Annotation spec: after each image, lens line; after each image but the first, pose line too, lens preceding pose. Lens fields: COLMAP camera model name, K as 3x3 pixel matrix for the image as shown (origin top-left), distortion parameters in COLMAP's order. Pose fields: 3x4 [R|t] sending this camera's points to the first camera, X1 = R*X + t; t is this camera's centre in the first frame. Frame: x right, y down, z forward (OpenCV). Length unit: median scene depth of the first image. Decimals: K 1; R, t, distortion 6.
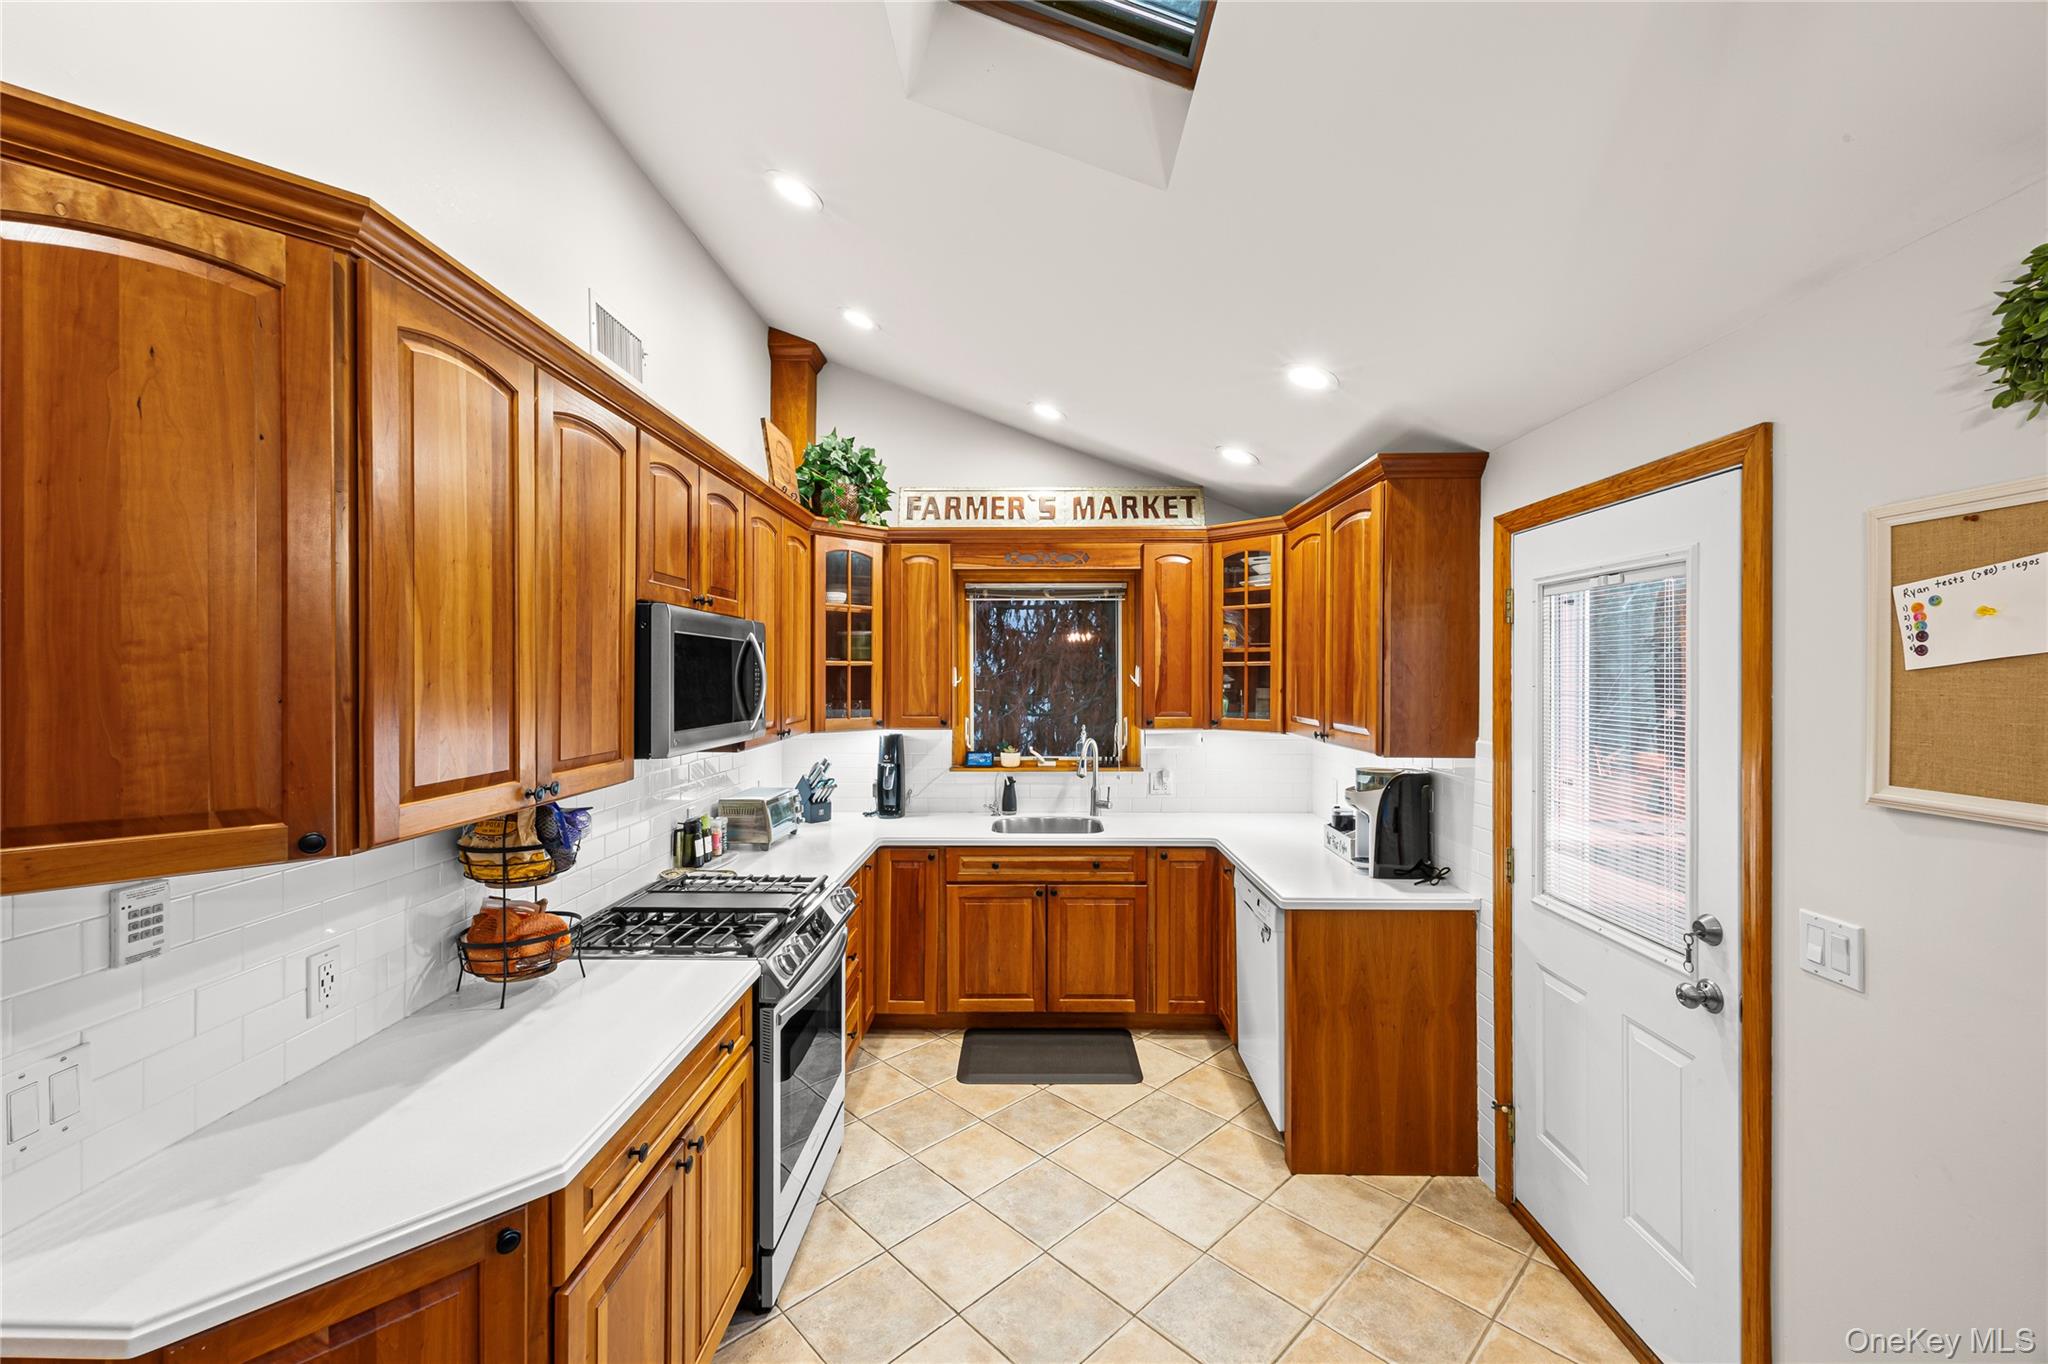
lens RADIAL K [[819.9, 0, 1013.4], [0, 819.9, 679.1], [0, 0, 1]] dist [0.010836, 0.000039]
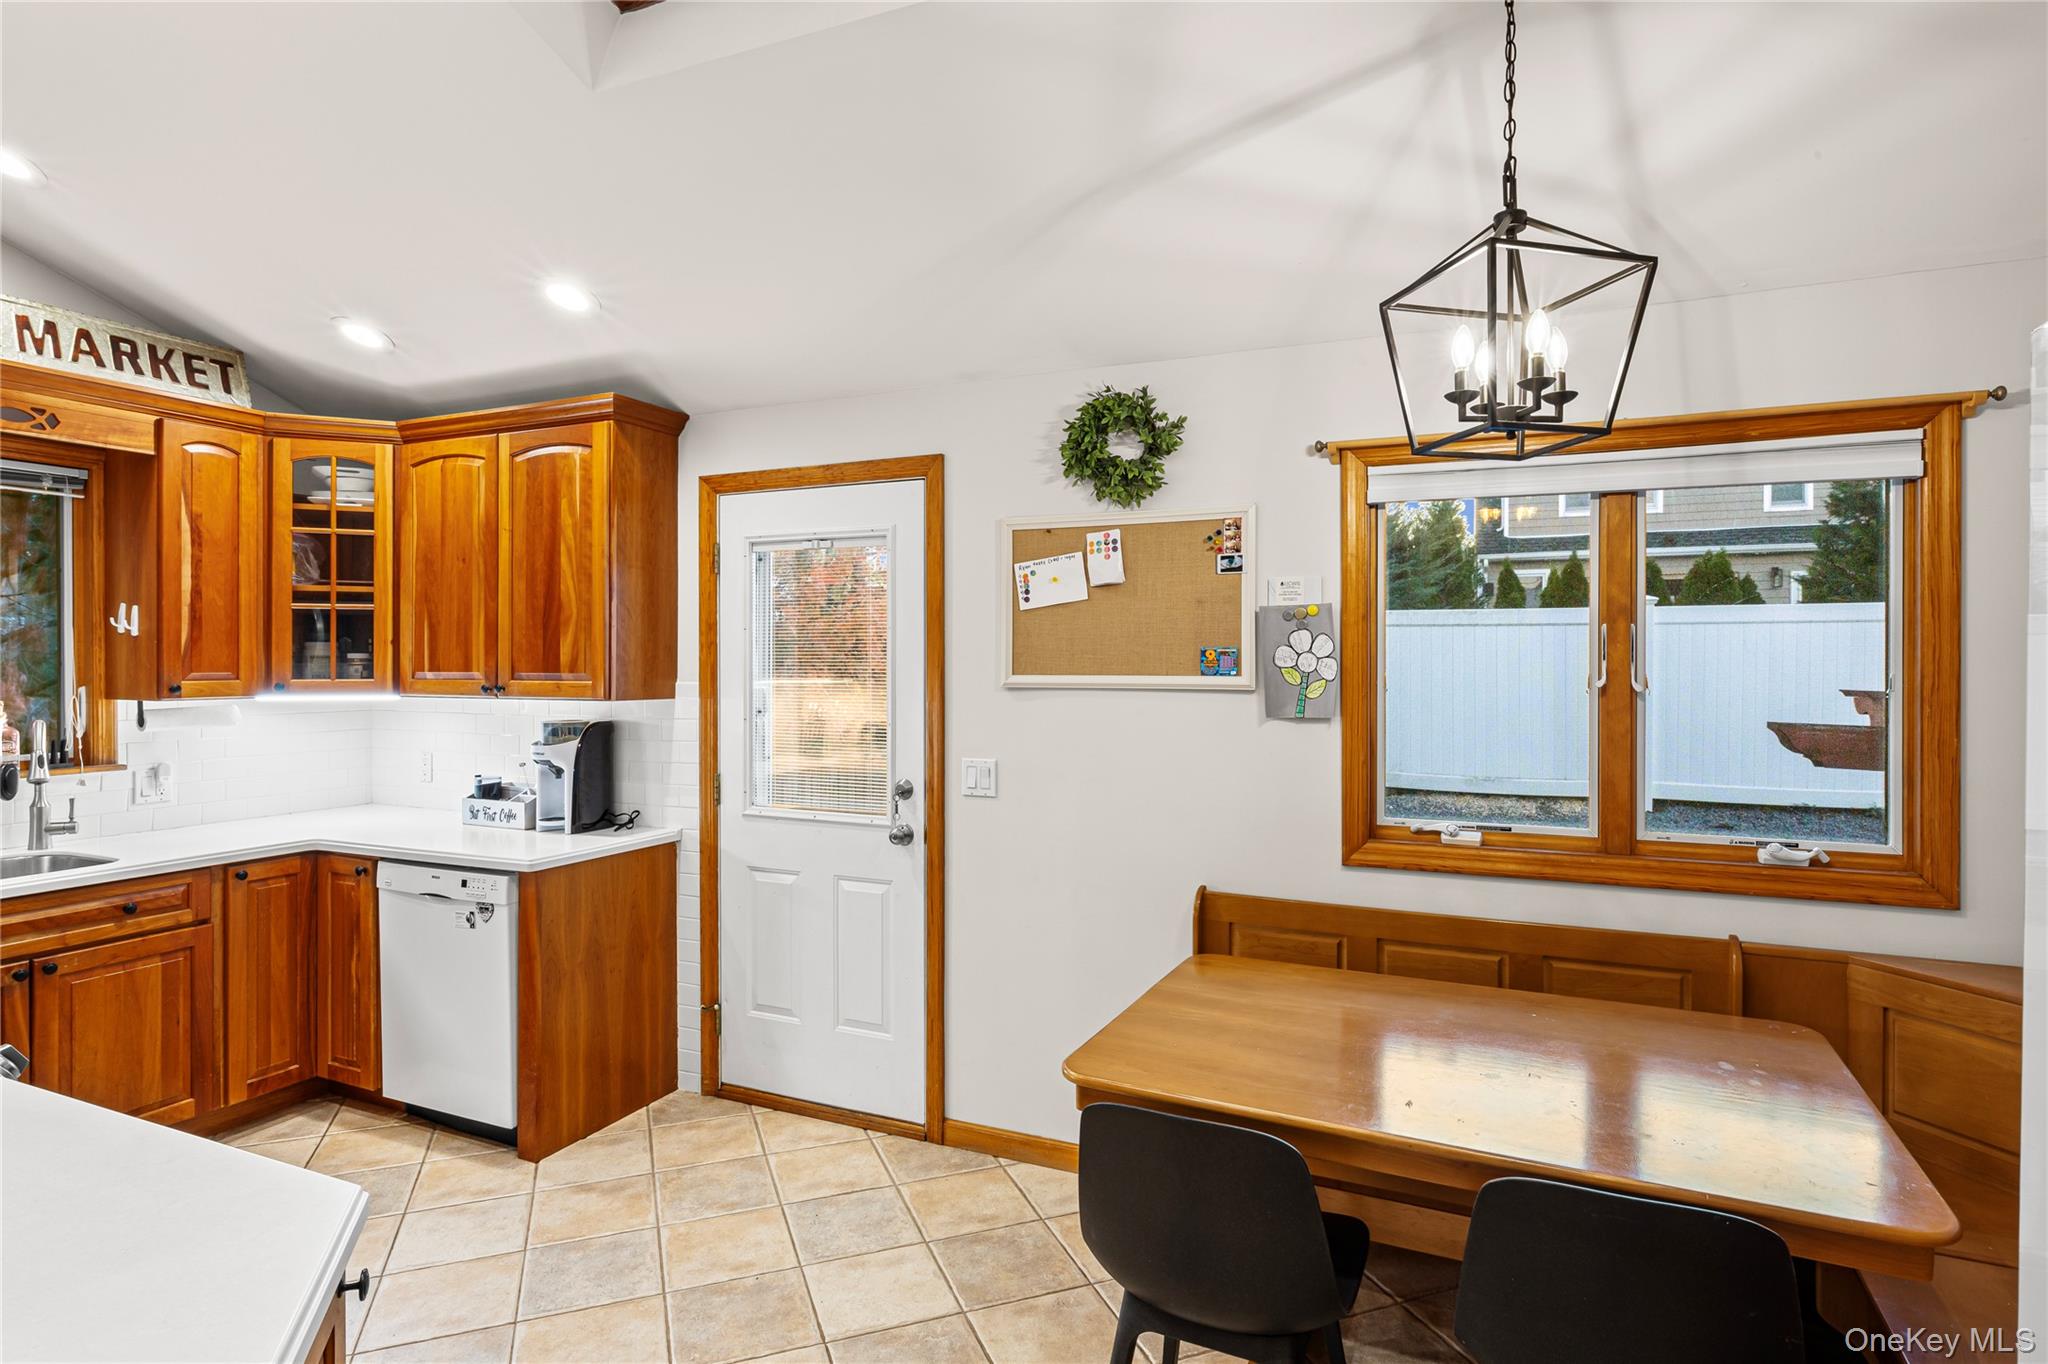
lens RADIAL K [[1102.8, 0, 1024.6], [0, 1102.8, 669.7], [0, 0, 1]] dist [0.002102, 0.000288]
pose [[0.385138, -0.003634, 0.922852, -0.421118], [0.005500, 0.999984, 0.001643, 0.042305], [-0.922843, 0.004443, 0.385151, 0.022923]]
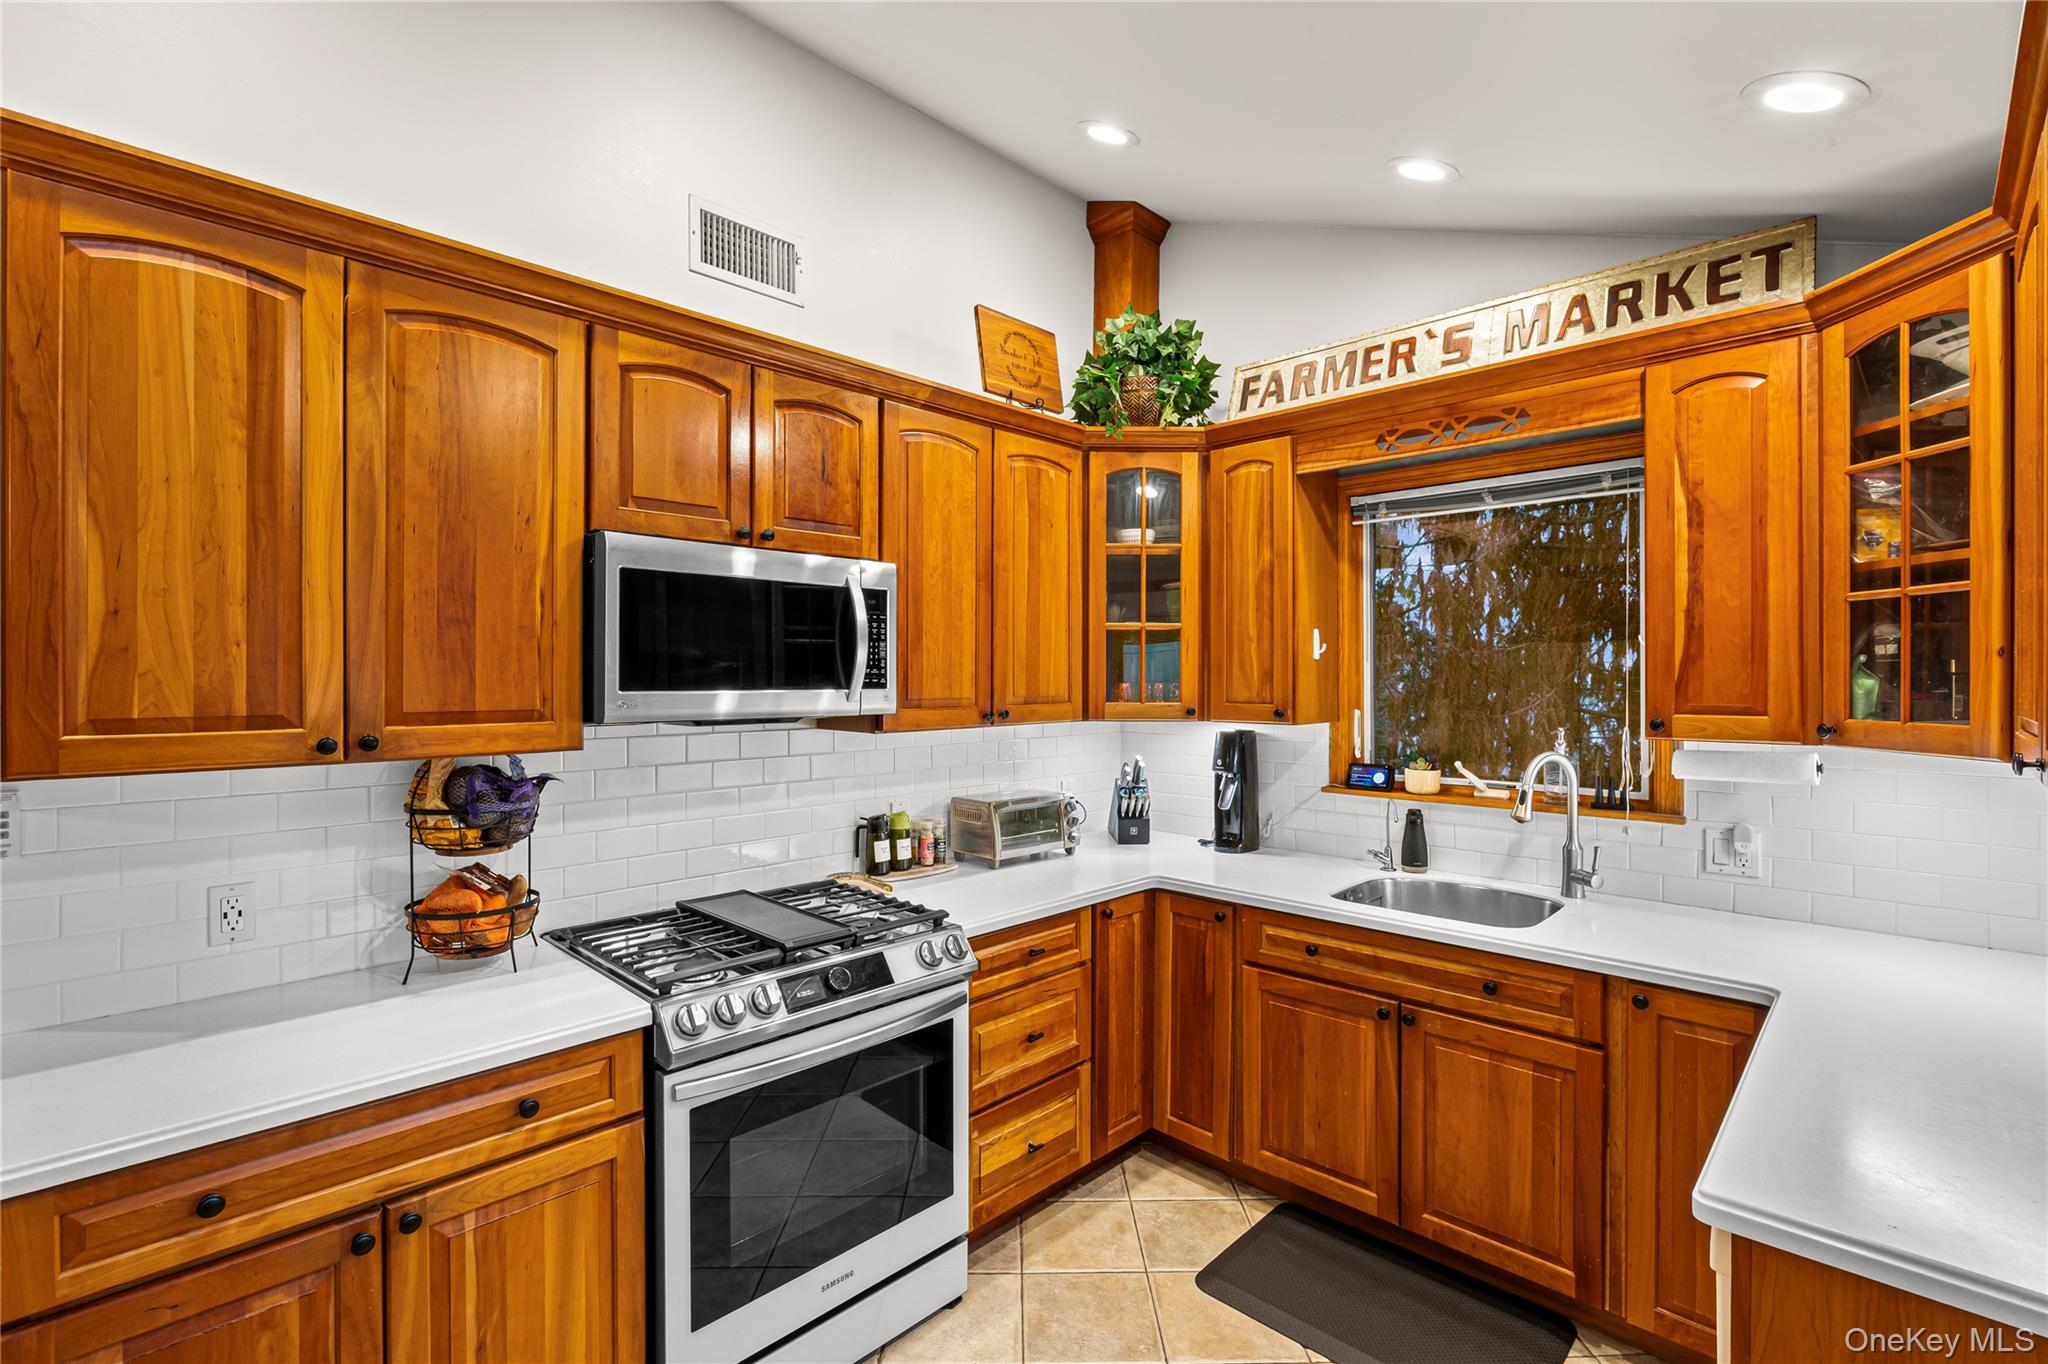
lens RADIAL K [[916.3, 0, 1014.7], [0, 916.3, 676.7], [0, 0, 1]] dist [-0.011339, 0.000031]
pose [[0.729674, 0.001770, -0.683793, 0.275704], [-0.005177, 0.999982, -0.002937, 0.029280], [0.683776, 0.005683, 0.729670, 0.358371]]
